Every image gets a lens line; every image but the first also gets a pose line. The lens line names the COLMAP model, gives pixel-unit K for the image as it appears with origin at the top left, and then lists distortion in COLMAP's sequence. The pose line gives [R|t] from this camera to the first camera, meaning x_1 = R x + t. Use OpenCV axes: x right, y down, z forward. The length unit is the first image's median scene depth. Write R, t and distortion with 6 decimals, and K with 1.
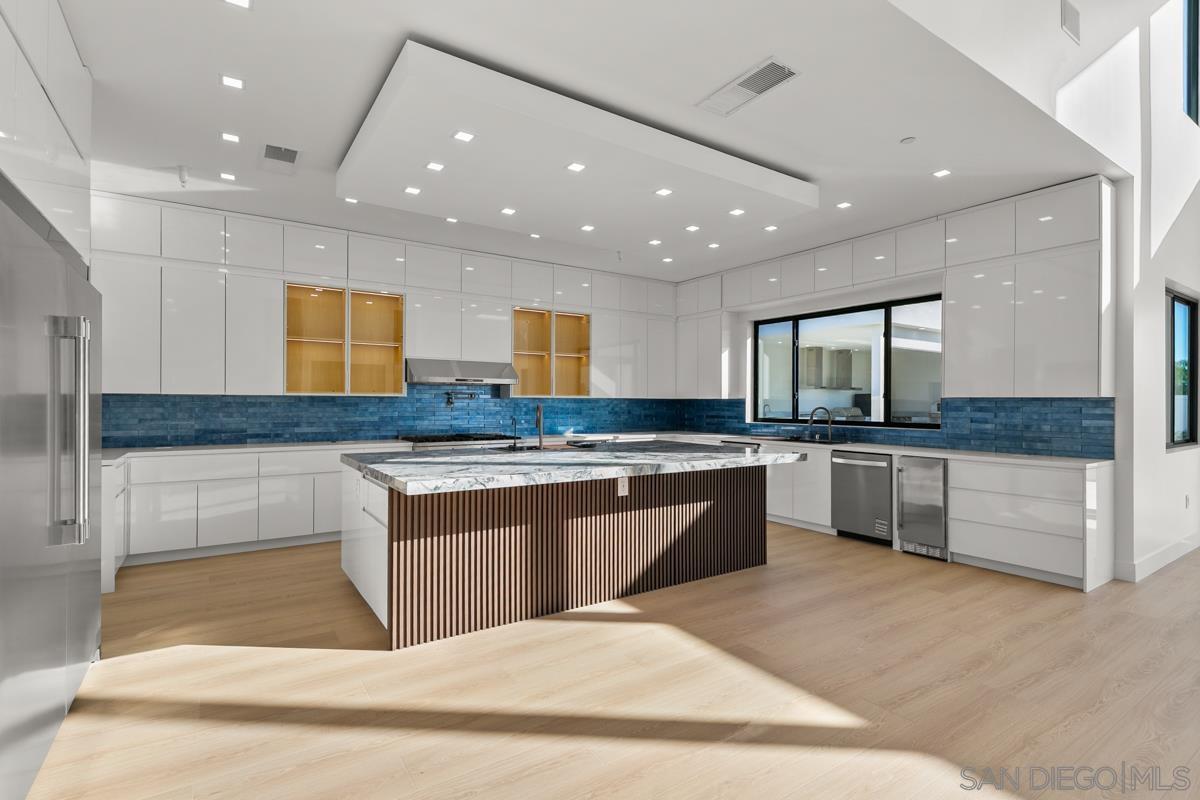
lens RADIAL K [[569.6, 0, 600.0], [0, 569.6, 400.0], [0, 0, 1]] dist [0.000535, -0.000116]
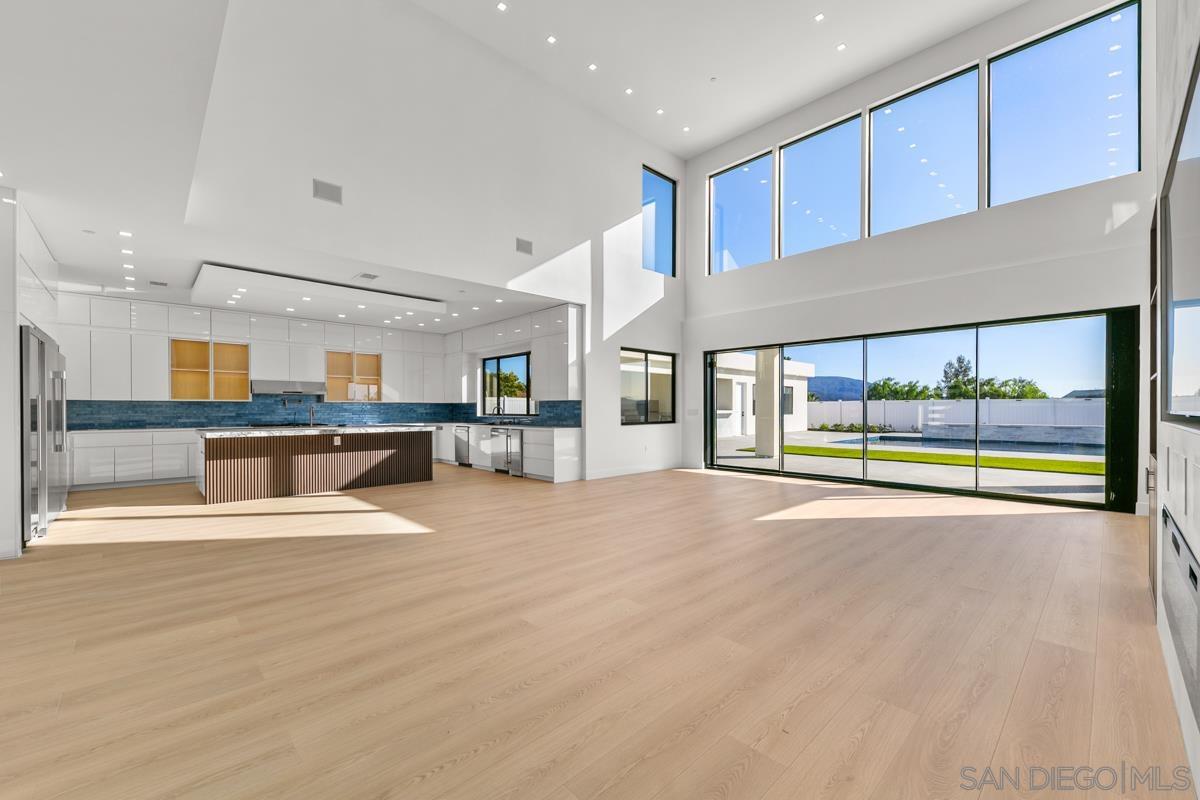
lens RADIAL K [[482.3, 0, 605.9], [0, 482.3, 408.6], [0, 0, 1]] dist [0.020553, -0.011398]
pose [[0.985191, -0.005585, 0.171367, 0.530131], [0.004746, 0.999975, 0.005302, 0.014691], [-0.171393, -0.004410, 0.985193, -0.738062]]
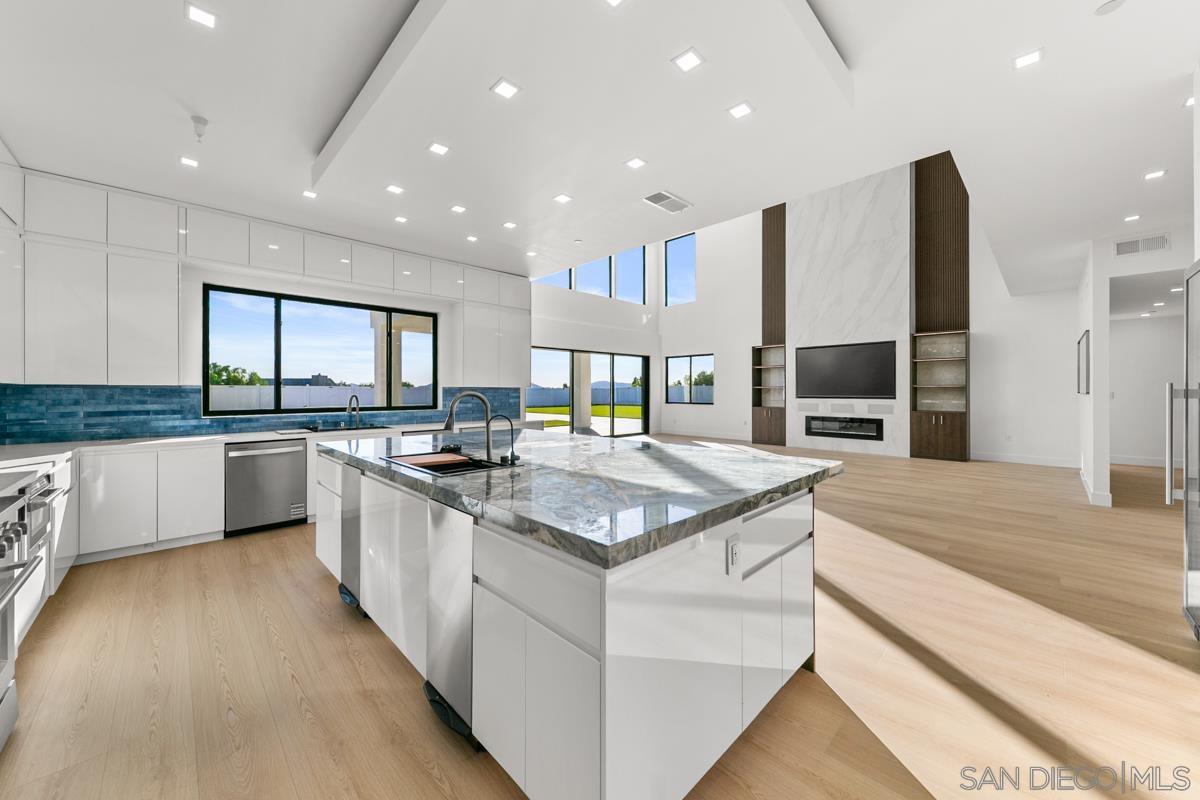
lens RADIAL K [[436.3, 0, 595.8], [0, 436.3, 391.2], [0, 0, 1]] dist [-0.000357, -0.000024]
pose [[-0.175913, -0.003603, 0.984399, -0.535485], [-0.003240, 0.999990, 0.003081, 0.001990], [-0.984400, -0.002648, -0.175923, 0.799238]]
